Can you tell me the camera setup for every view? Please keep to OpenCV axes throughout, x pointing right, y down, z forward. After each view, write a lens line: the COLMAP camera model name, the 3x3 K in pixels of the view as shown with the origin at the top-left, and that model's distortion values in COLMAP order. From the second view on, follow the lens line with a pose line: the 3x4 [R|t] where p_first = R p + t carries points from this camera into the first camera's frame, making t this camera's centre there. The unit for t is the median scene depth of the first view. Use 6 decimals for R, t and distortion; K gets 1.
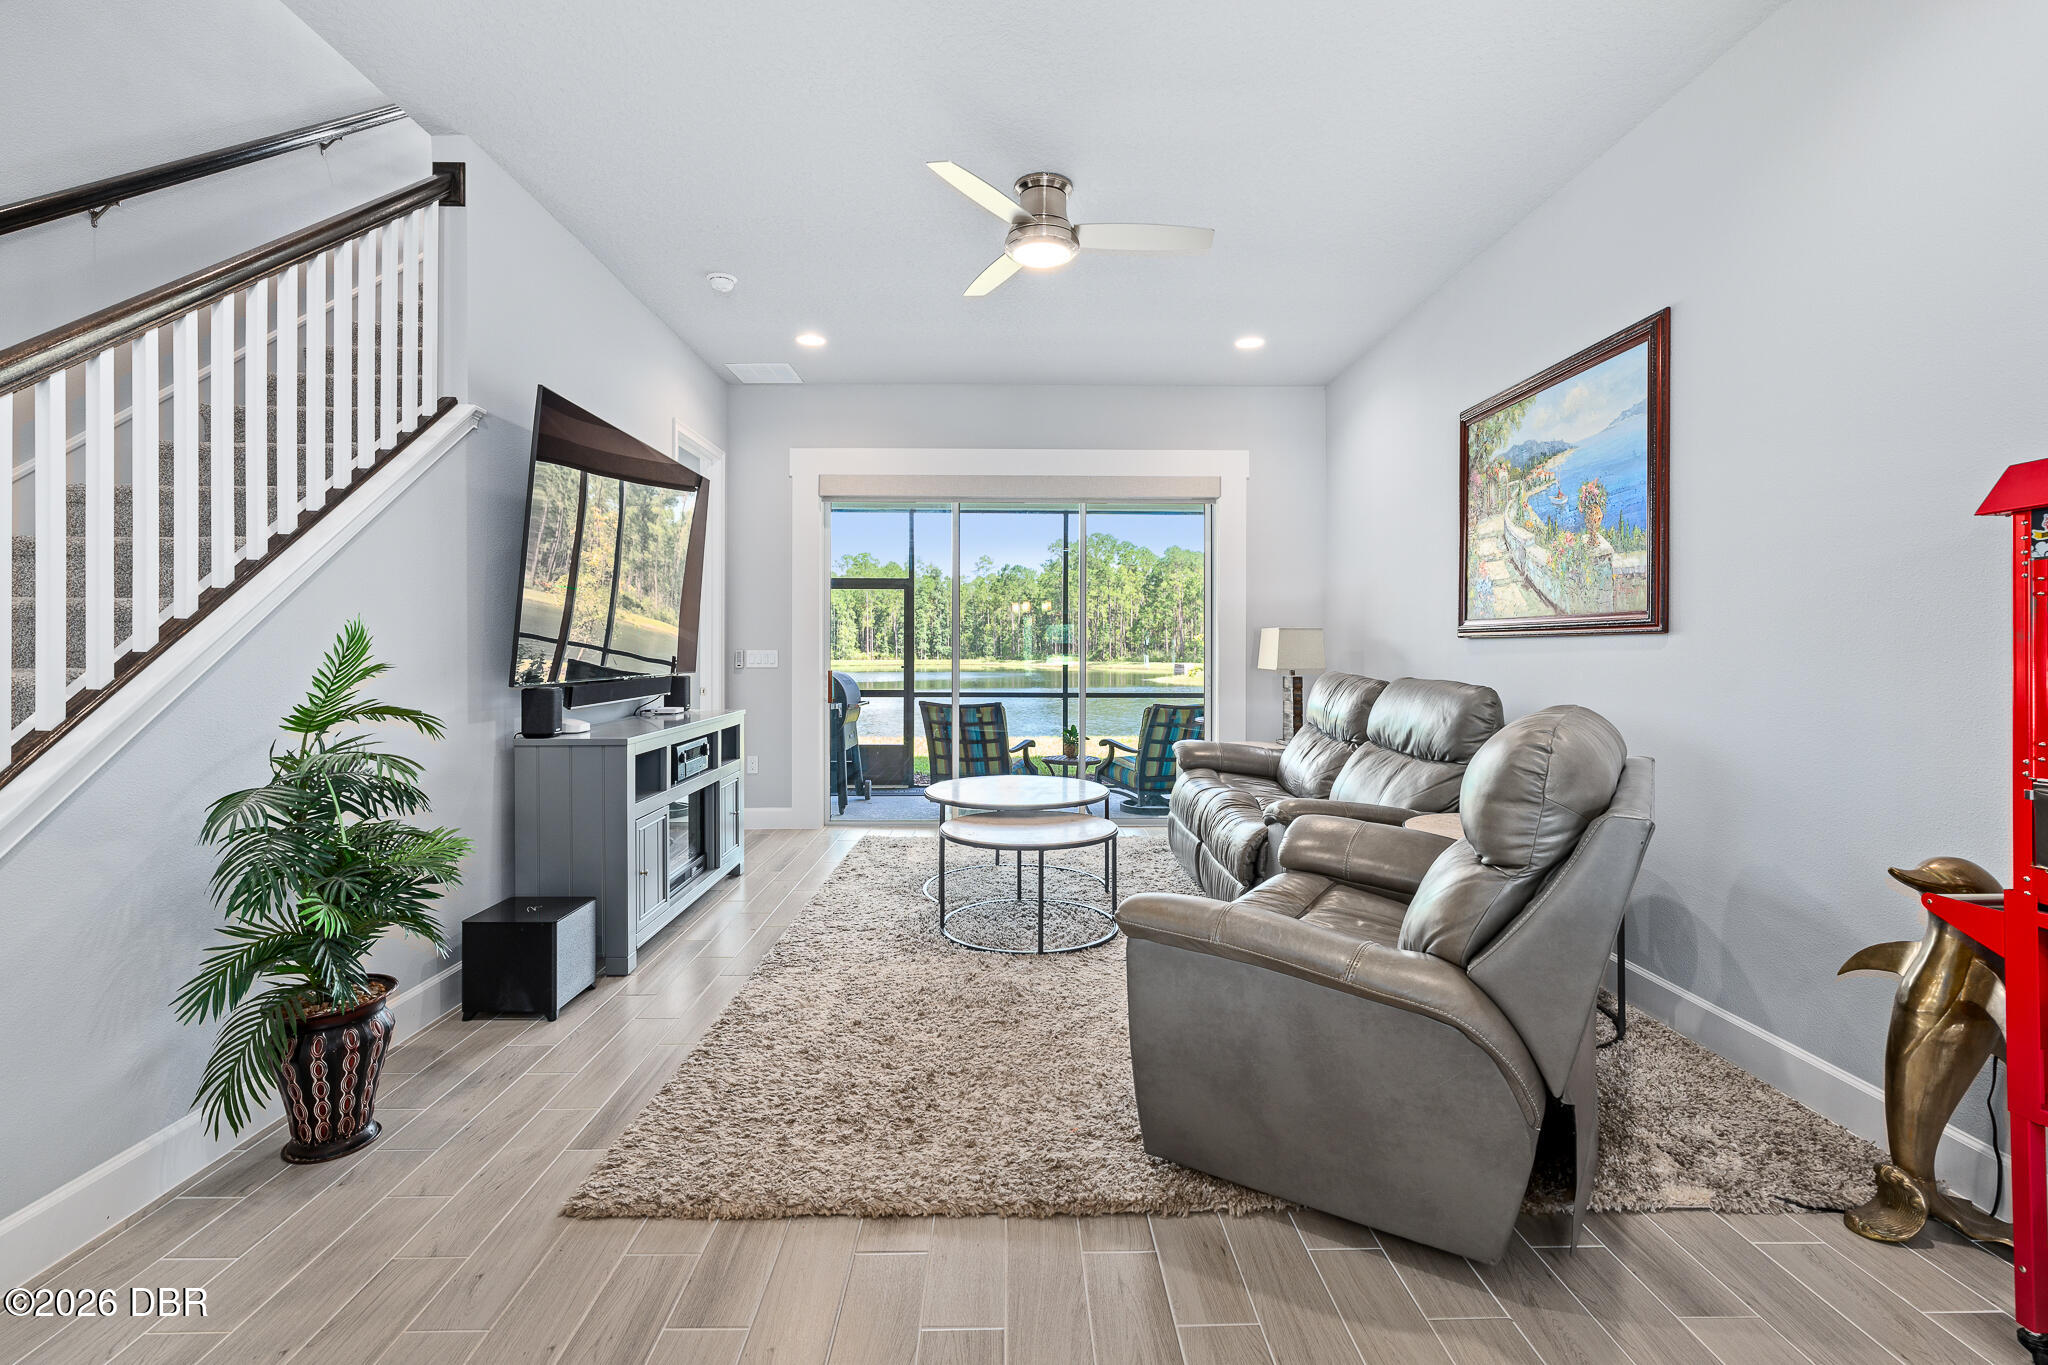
lens RADIAL K [[918.4, 0, 1039.1], [0, 918.4, 663.4], [0, 0, 1]] dist [-0.007031, 0.002143]
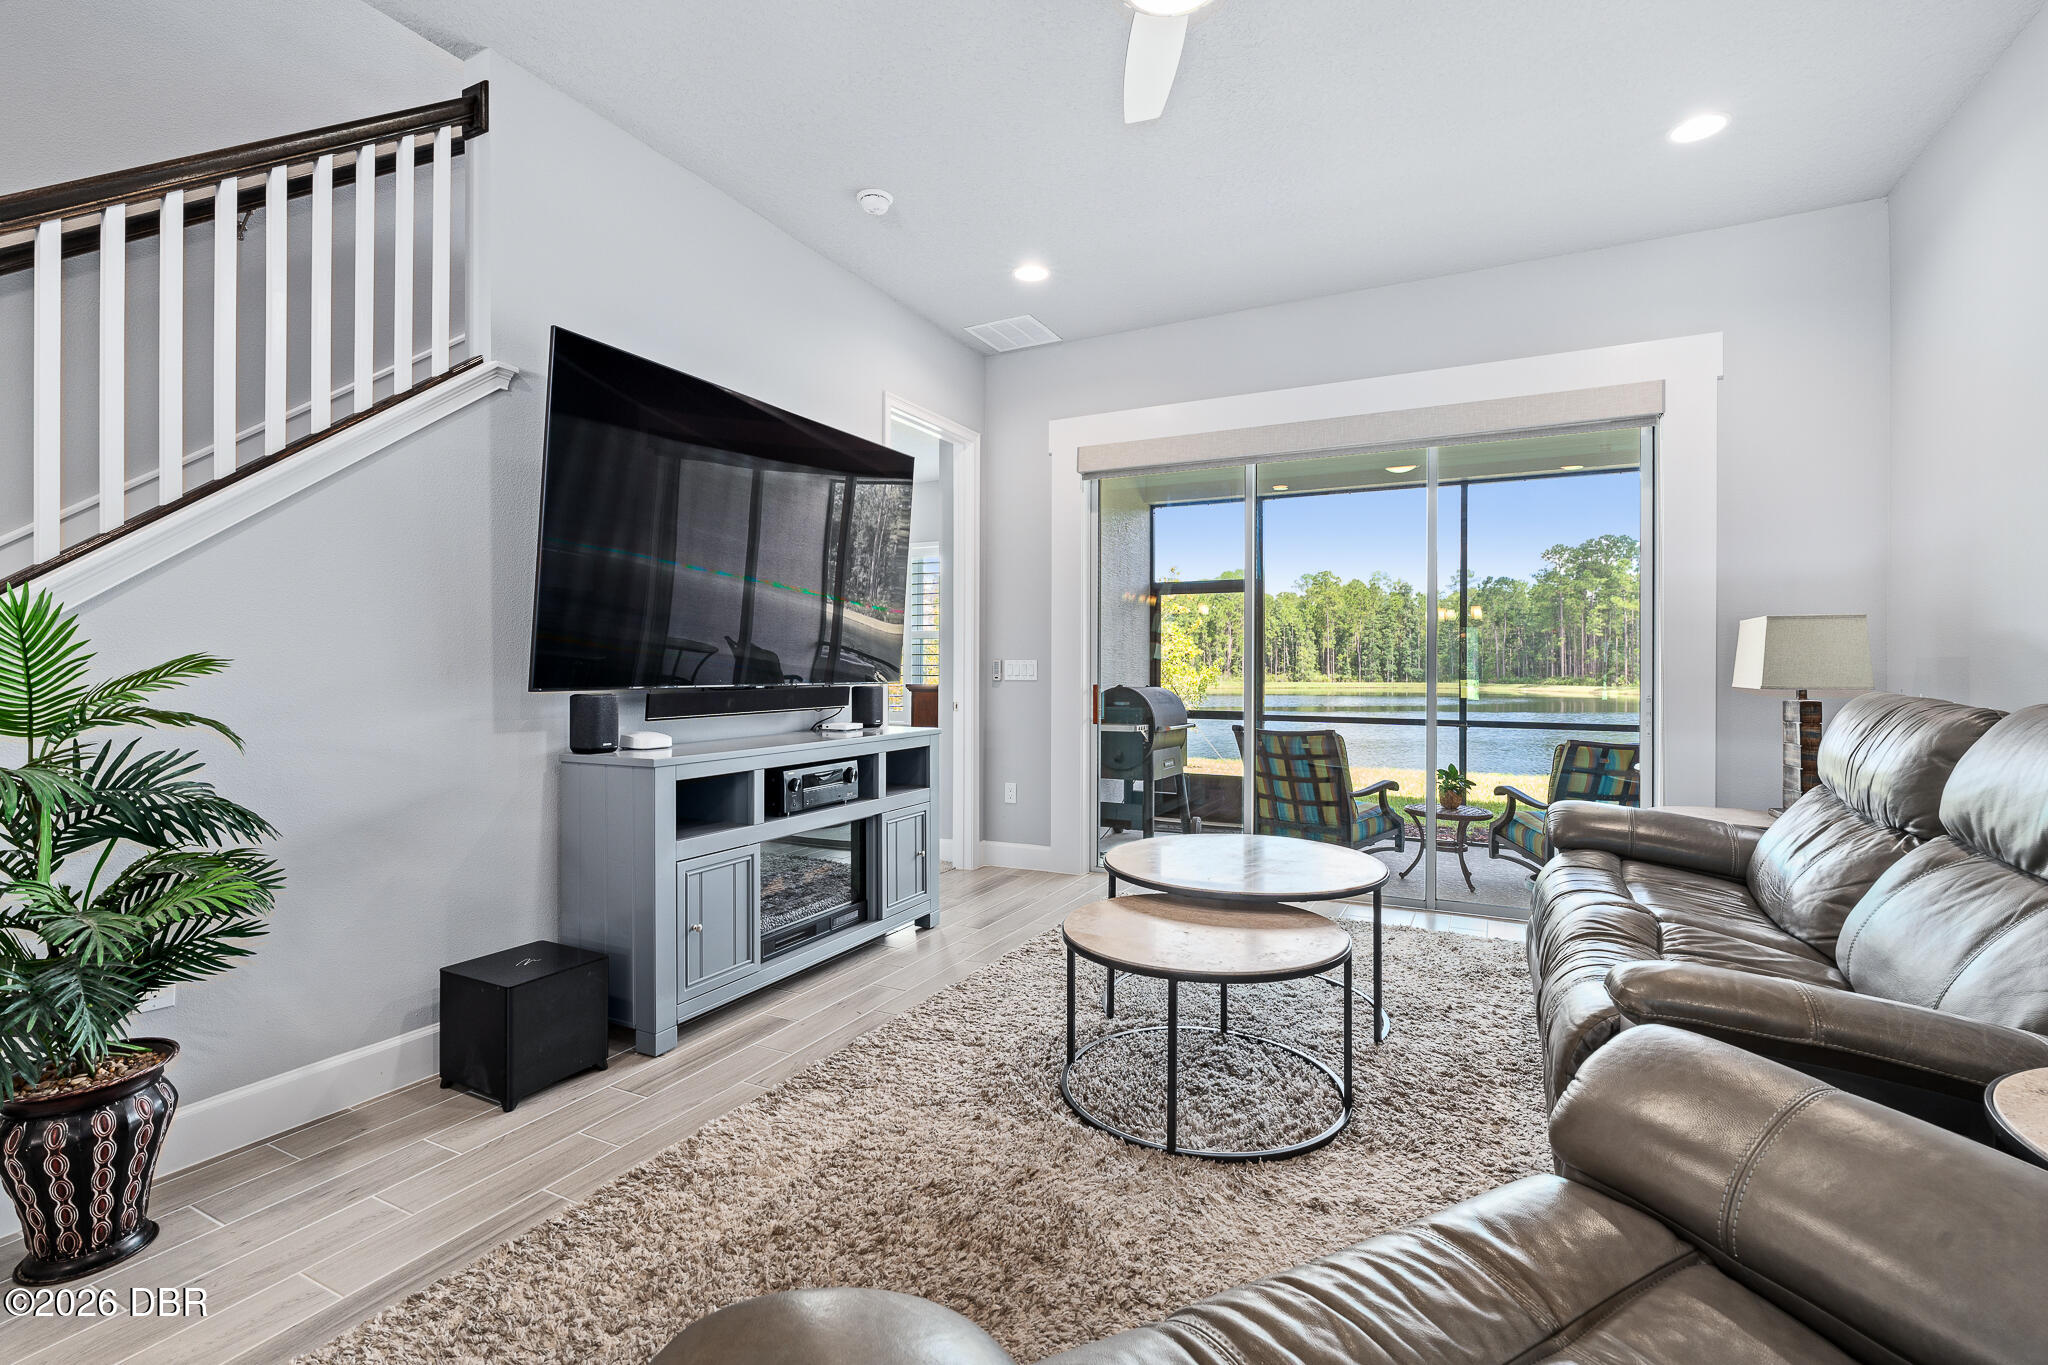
lens RADIAL K [[918.4, 0, 1034.8], [0, 918.4, 677.8], [0, 0, 1]] dist [-0.007031, 0.002143]
pose [[0.878386, 0.004828, -0.477928, 0.141590], [-0.008882, 0.999941, -0.006224, 0.008667], [0.477869, 0.009712, 0.878377, 0.296437]]
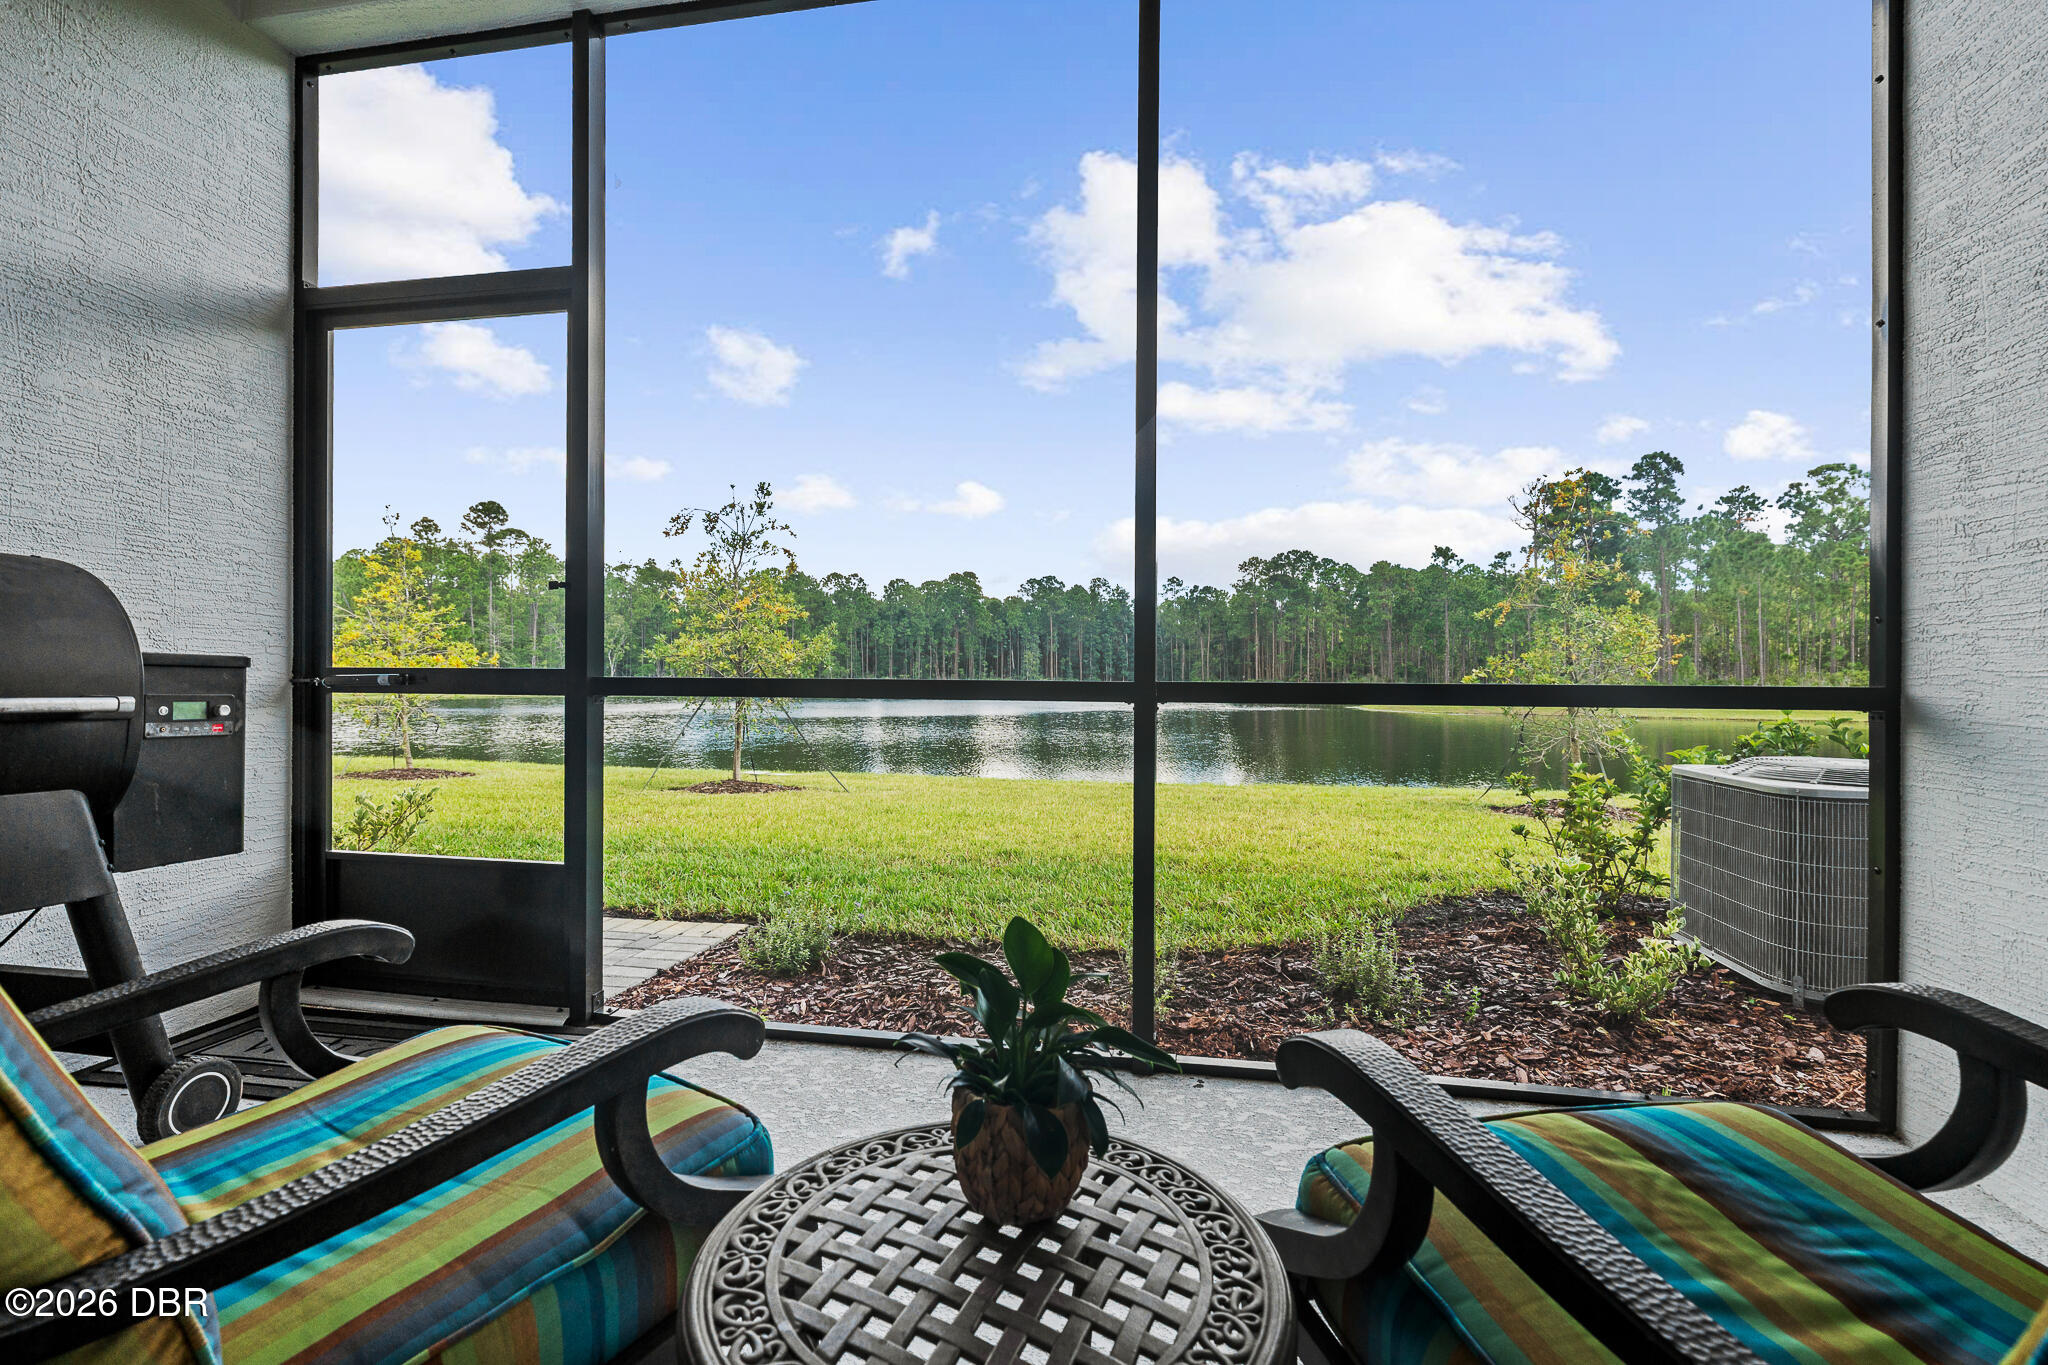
lens RADIAL K [[918.4, 0, 1014.6], [0, 918.4, 684.7], [0, 0, 1]] dist [-0.007031, 0.002143]
pose [[0.973231, 0.005223, -0.229769, 0.067611], [-0.006453, 0.999969, -0.004603, 0.047936], [0.229738, 0.005962, 0.973234, 1.216377]]
